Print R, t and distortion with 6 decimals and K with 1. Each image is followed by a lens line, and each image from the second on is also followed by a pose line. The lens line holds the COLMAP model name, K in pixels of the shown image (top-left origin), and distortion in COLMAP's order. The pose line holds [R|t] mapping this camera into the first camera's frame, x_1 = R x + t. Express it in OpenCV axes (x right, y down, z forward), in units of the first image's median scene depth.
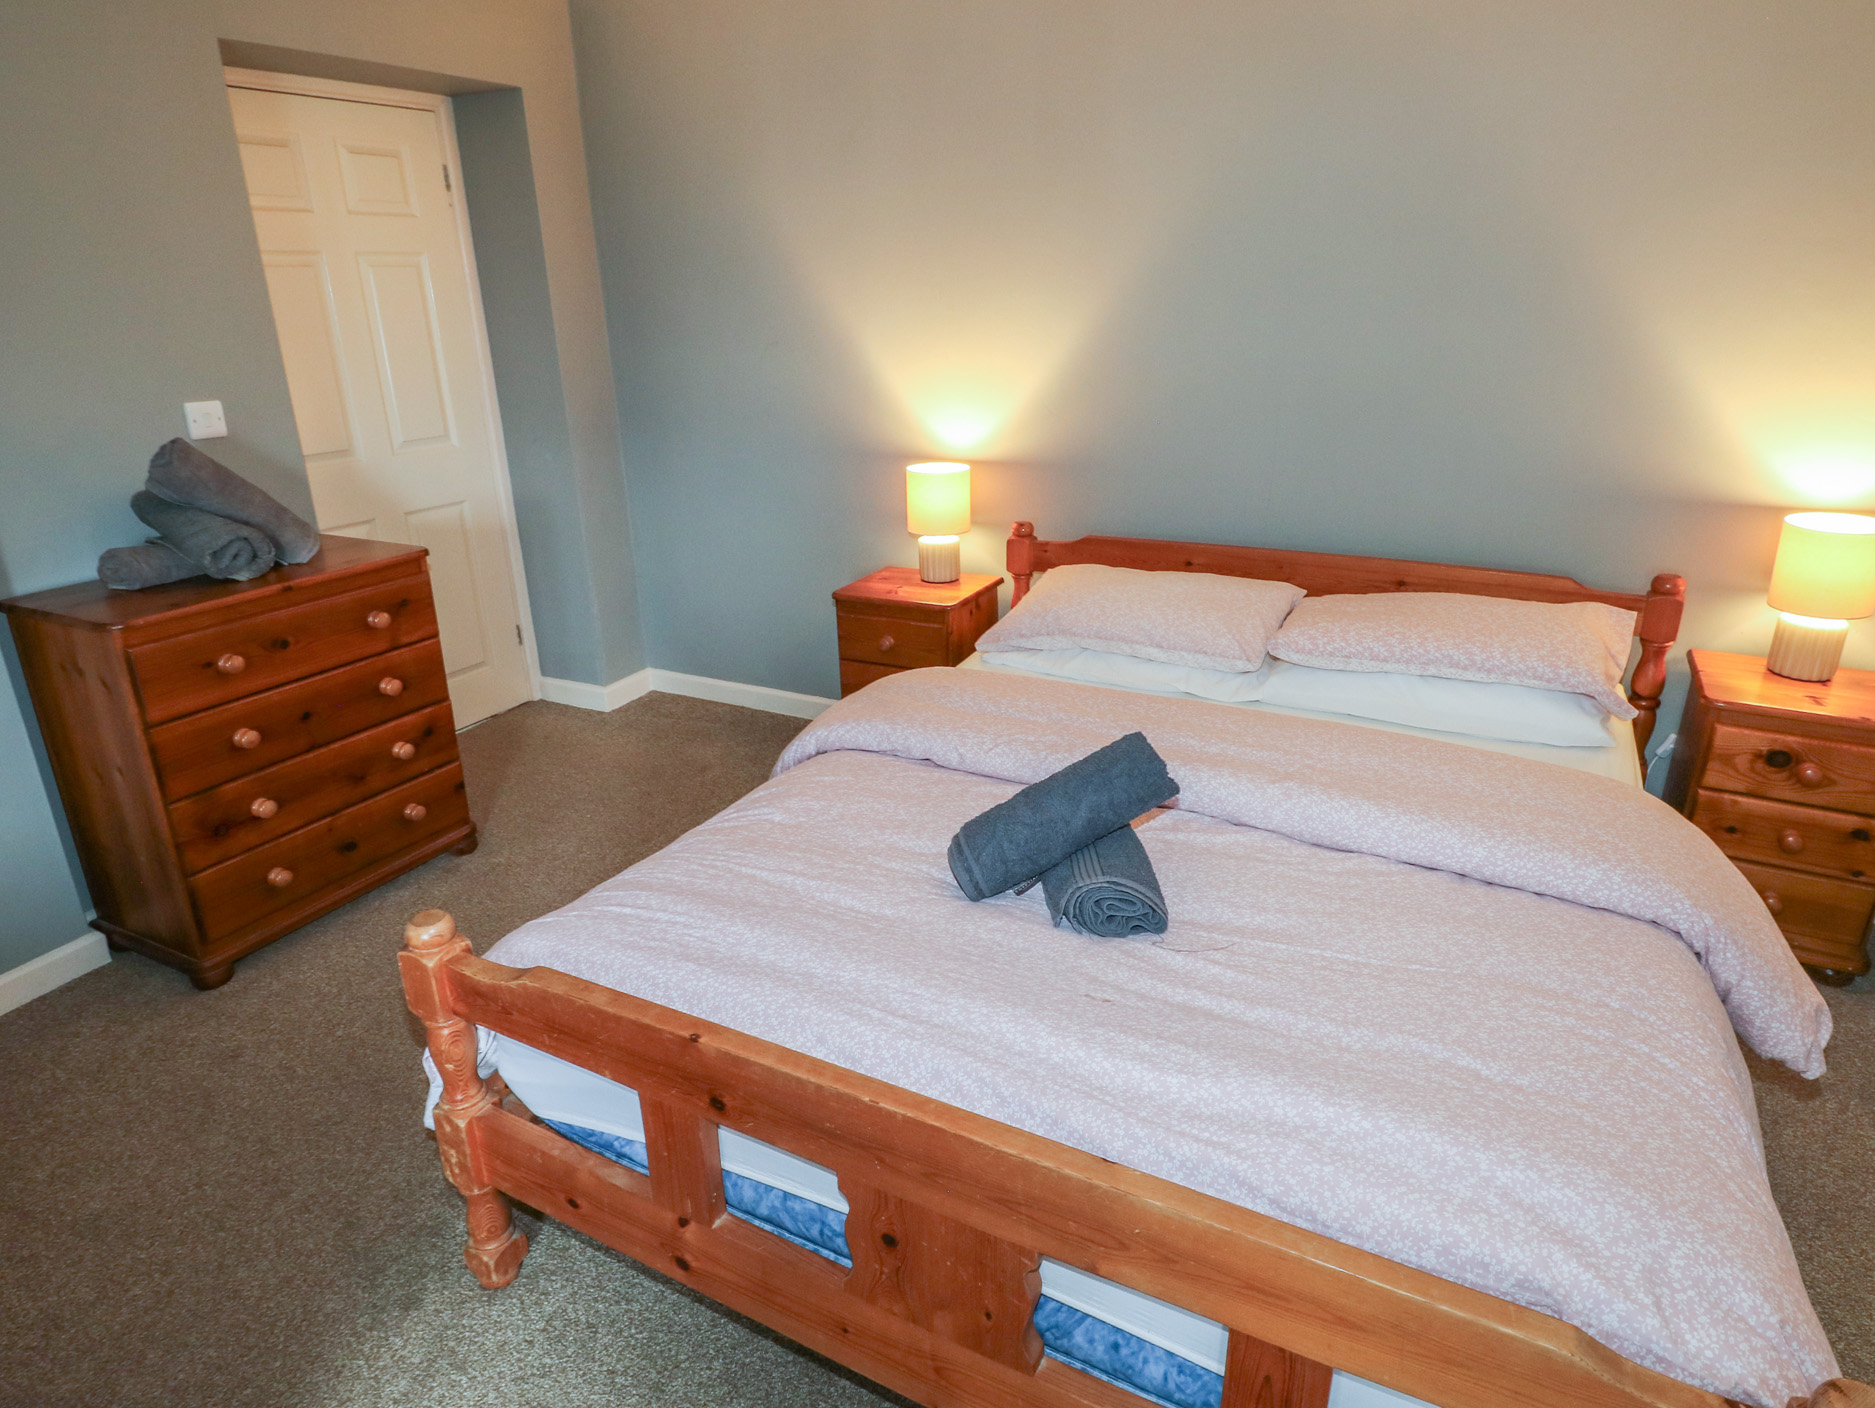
lens RADIAL K [[1119.8, 0, 940.9], [0, 1119.8, 705.3], [0, 0, 1]] dist [0.000480, -0.005249]
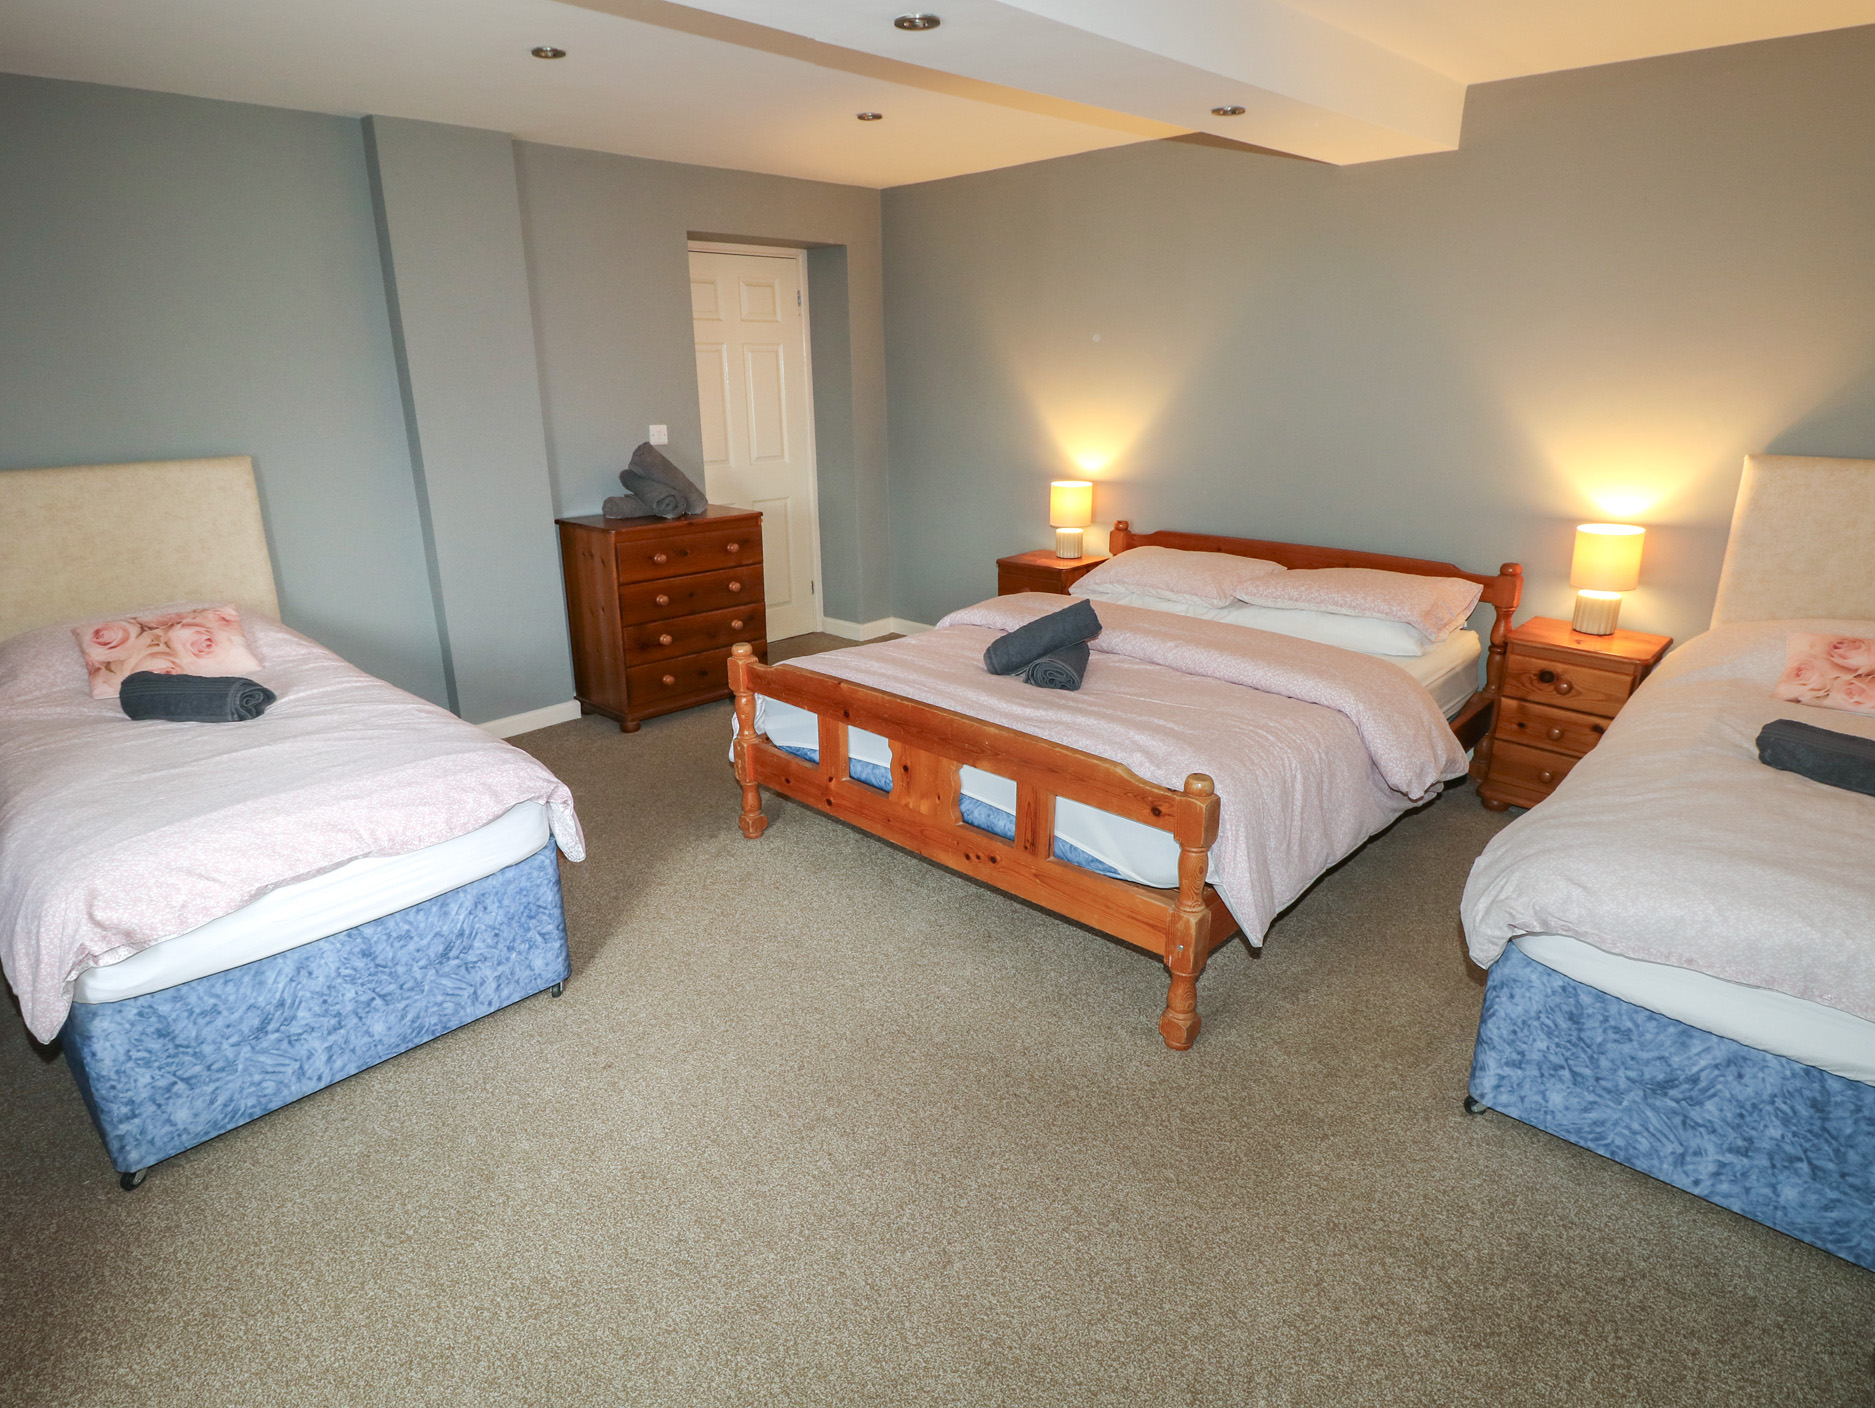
lens RADIAL K [[1045.4, 0, 935.9], [0, 1045.4, 698.7], [0, 0, 1]] dist [0.002776, -0.000236]
pose [[0.961958, 0.095500, -0.255962, 0.275658], [-0.107025, 0.993759, -0.031450, 0.191196], [0.251361, 0.057648, 0.966175, -0.548631]]
